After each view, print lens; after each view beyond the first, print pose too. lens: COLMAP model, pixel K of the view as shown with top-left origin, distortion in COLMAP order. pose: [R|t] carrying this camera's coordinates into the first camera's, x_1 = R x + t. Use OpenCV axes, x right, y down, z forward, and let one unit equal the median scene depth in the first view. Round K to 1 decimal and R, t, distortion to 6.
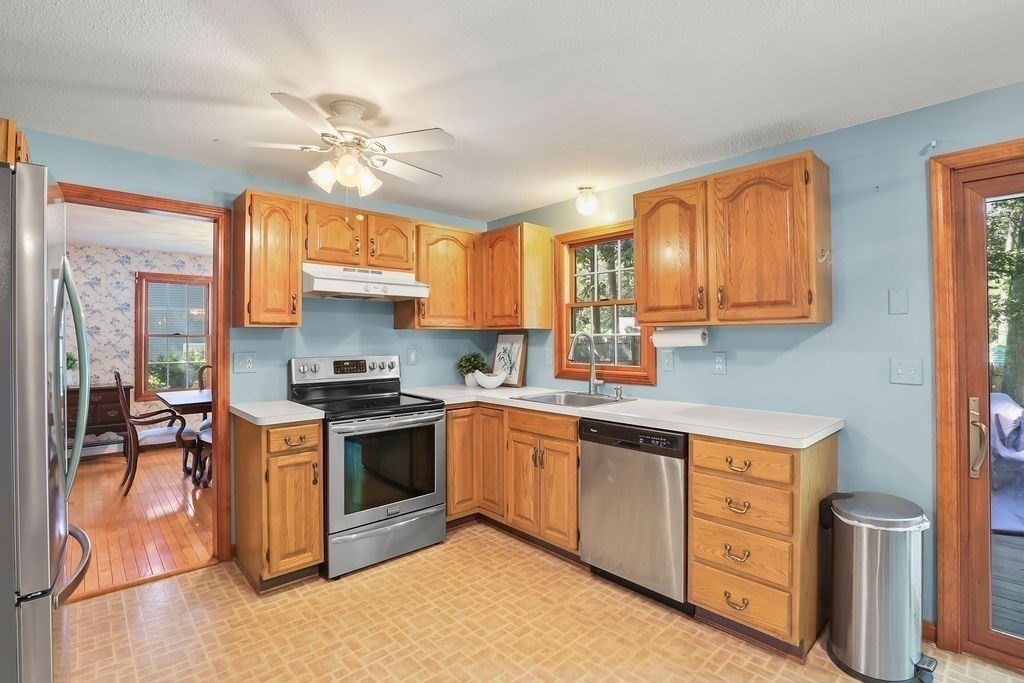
lens RADIAL K [[470.3, 0, 512.0], [0, 470.3, 341.5], [0, 0, 1]] dist [-0.032132, 0.000506]
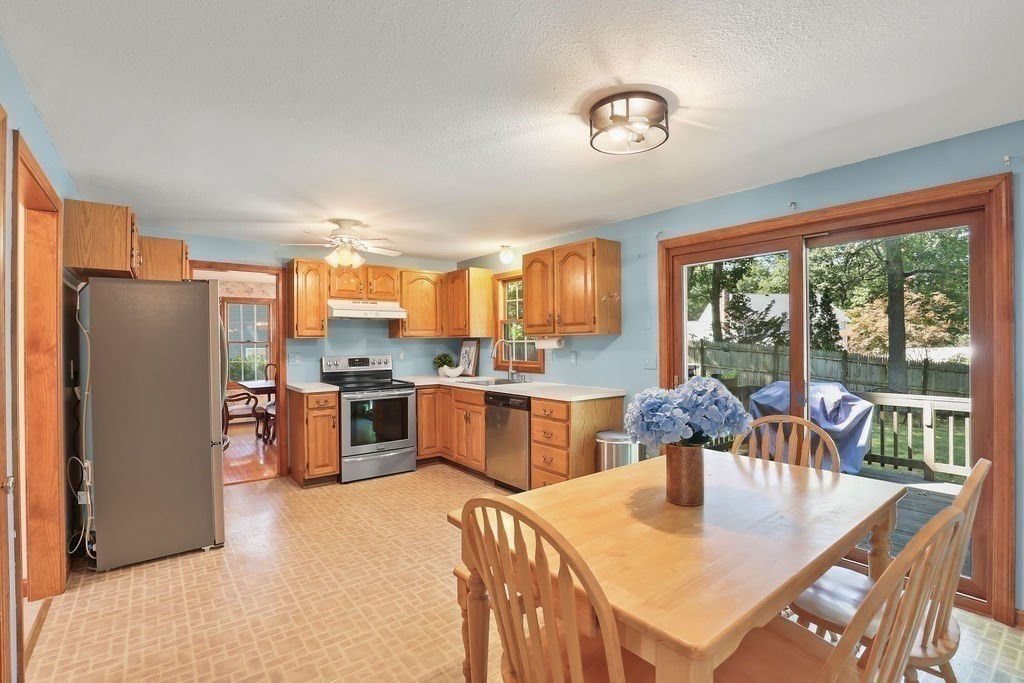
lens RADIAL K [[464.2, 0, 514.0], [0, 464.2, 351.7], [0, 0, 1]] dist [-0.032548, 0.000050]
pose [[0.996625, -0.003575, -0.082009, 0.323905], [0.004696, 0.999898, 0.013484, -0.000435], [0.081952, -0.013824, 0.996540, -0.548122]]
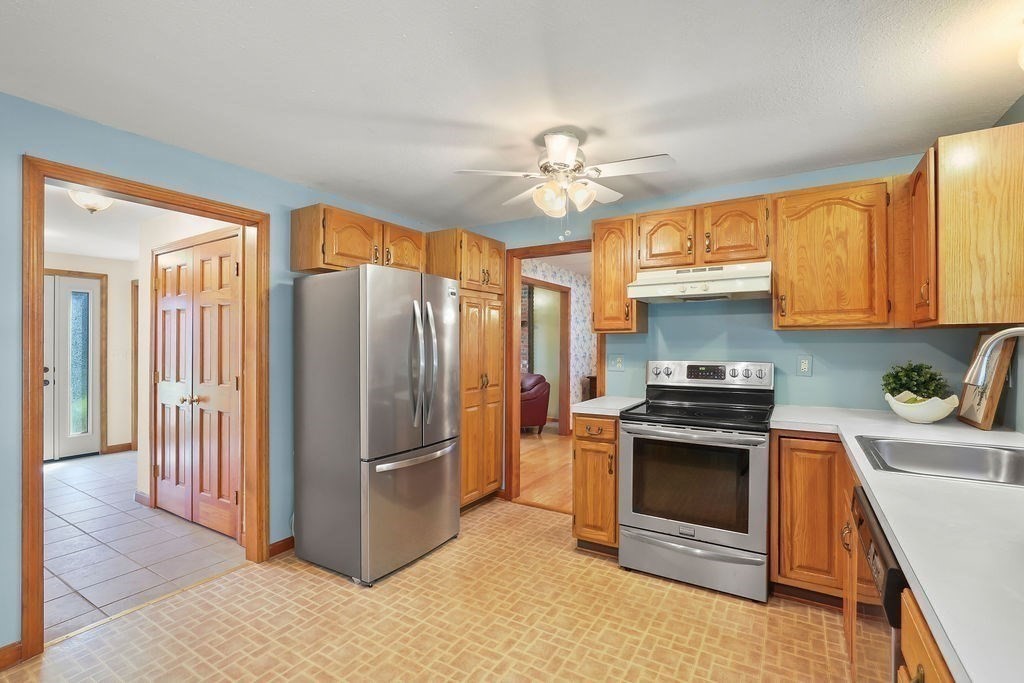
lens RADIAL K [[461.4, 0, 511.4], [0, 461.4, 348.1], [0, 0, 1]] dist [-0.019151, 0.000142]
pose [[0.271655, 0.008409, -0.962358, 0.462316], [-0.003318, 0.999964, 0.007801, -0.000590], [0.962389, 0.001074, 0.271673, 0.387912]]
